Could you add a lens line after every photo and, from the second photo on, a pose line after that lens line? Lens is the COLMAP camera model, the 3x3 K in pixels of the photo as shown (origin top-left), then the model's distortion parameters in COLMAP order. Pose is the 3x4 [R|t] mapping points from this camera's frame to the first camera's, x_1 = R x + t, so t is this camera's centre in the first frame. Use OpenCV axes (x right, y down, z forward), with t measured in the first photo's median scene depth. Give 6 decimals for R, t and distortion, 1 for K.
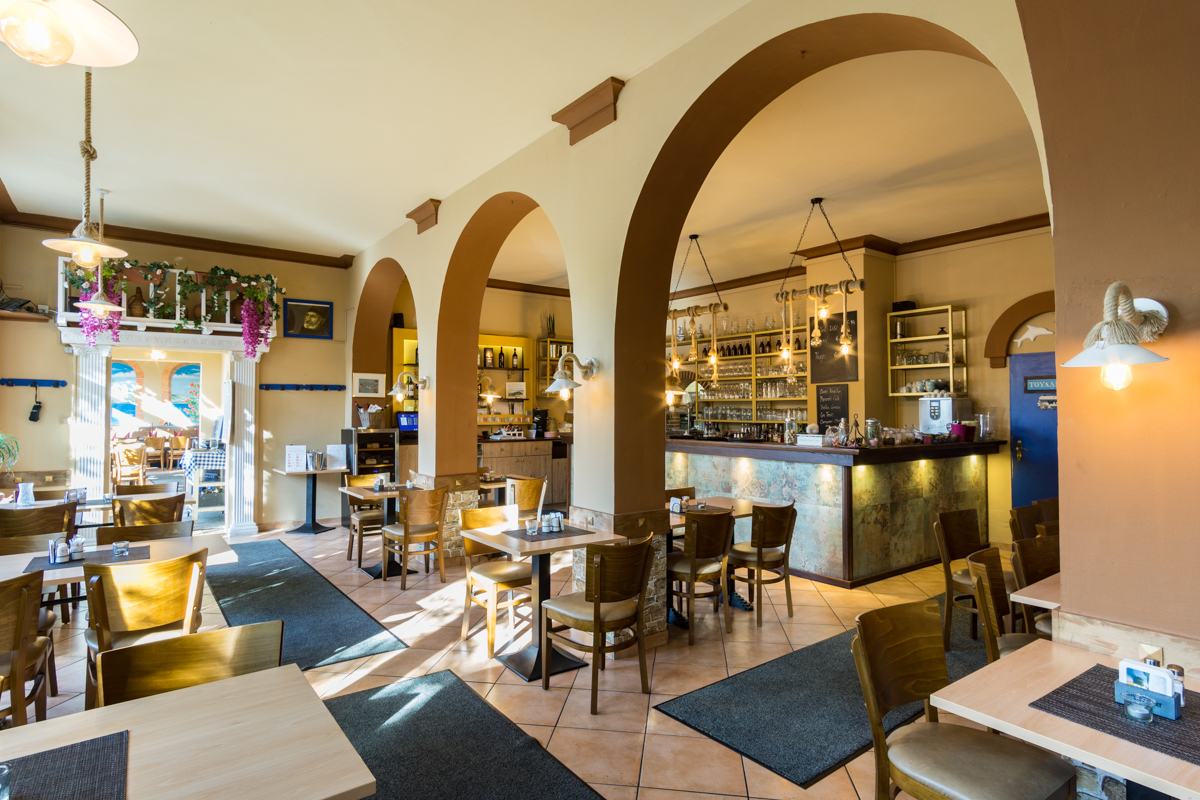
lens RADIAL K [[670.4, 0, 594.3], [0, 670.4, 398.3], [0, 0, 1]] dist [-0.001266, -0.000608]
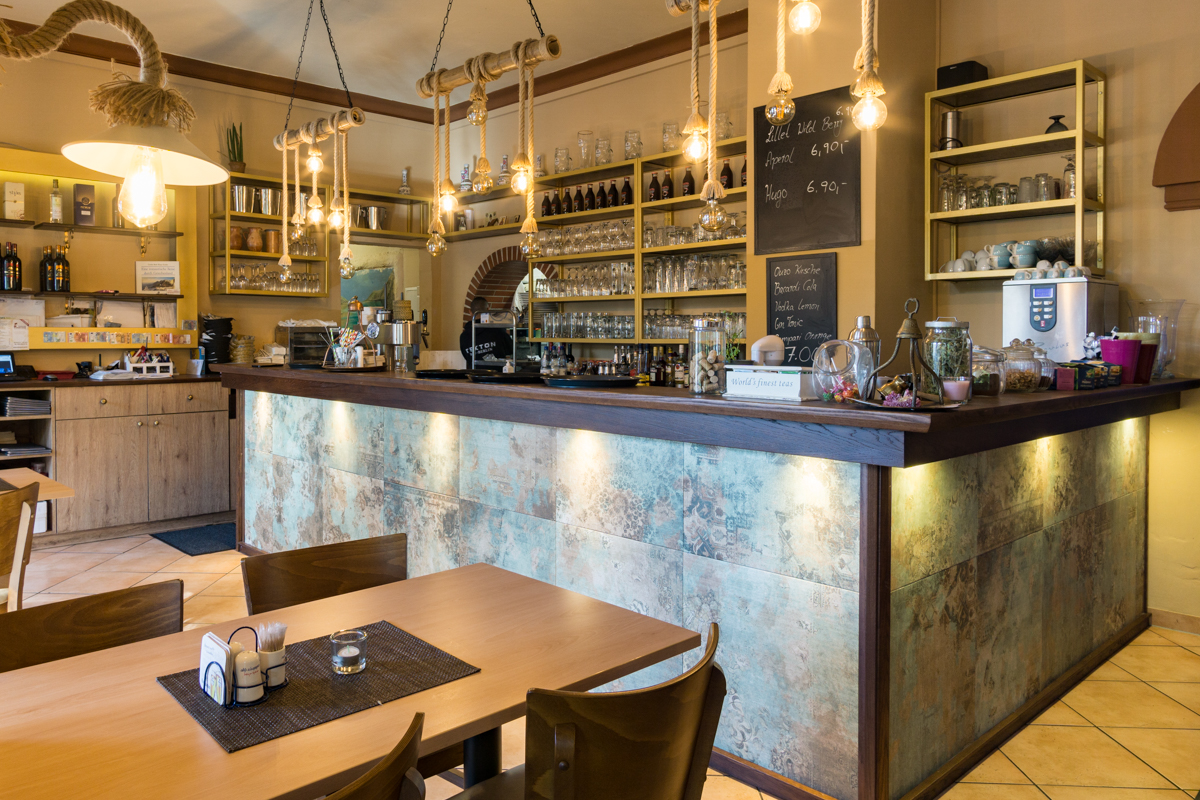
lens RADIAL K [[849.5, 0, 551.9], [0, 849.5, 355.4], [0, 0, 1]] dist [-0.009794, 0.008914]
pose [[0.995352, -0.001654, 0.096291, 0.146734], [-0.002037, 0.999267, 0.038227, 0.027327], [-0.096284, -0.038246, 0.994619, 0.491198]]
